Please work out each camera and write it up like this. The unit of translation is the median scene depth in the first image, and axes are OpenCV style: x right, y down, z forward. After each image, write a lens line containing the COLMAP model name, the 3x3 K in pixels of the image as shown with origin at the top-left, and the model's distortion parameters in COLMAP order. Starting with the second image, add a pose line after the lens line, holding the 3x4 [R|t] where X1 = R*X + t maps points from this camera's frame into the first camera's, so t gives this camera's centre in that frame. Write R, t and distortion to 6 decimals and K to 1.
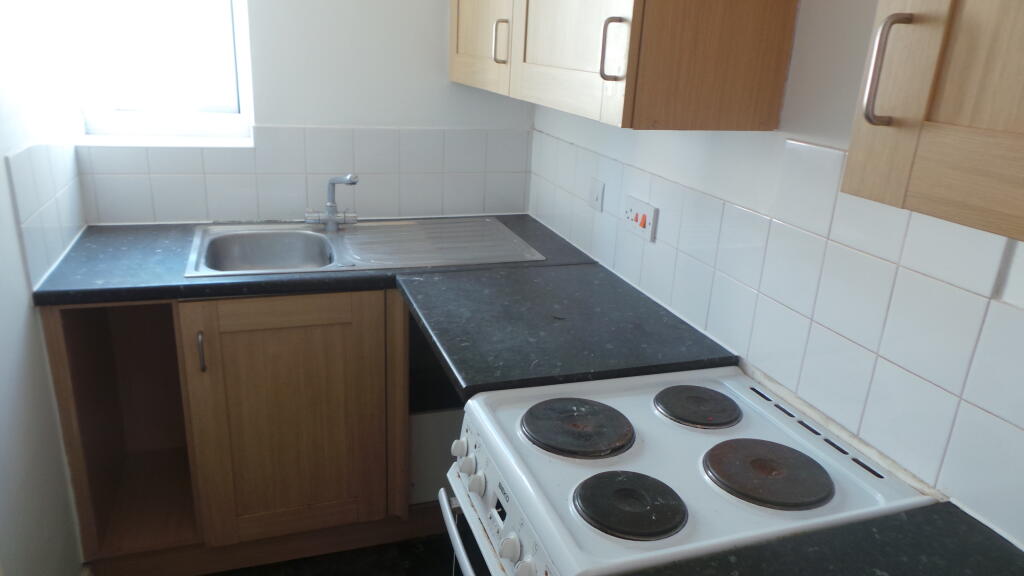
lens RADIAL K [[710.9, 0, 508.9], [0, 710.9, 287.4], [0, 0, 1]] dist [-0.003107, 0.004037]
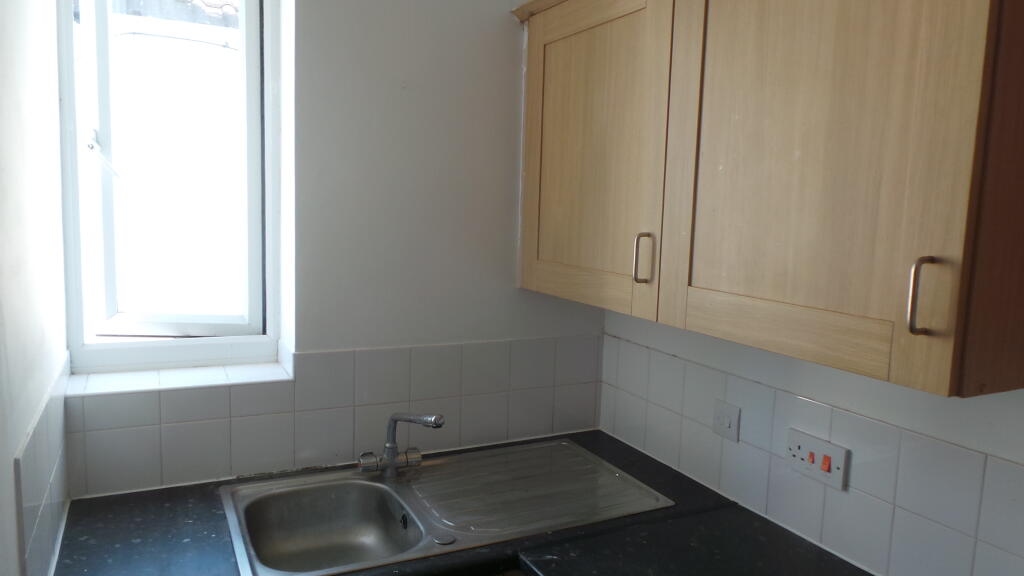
lens RADIAL K [[710.9, 0, 513.6], [0, 710.9, 290.6], [0, 0, 1]] dist [-0.003107, 0.004037]
pose [[0.990856, -0.038286, 0.129380, -0.218600], [0.064354, 0.976900, -0.203775, -0.119395], [-0.118589, 0.210238, 0.970431, 0.173346]]
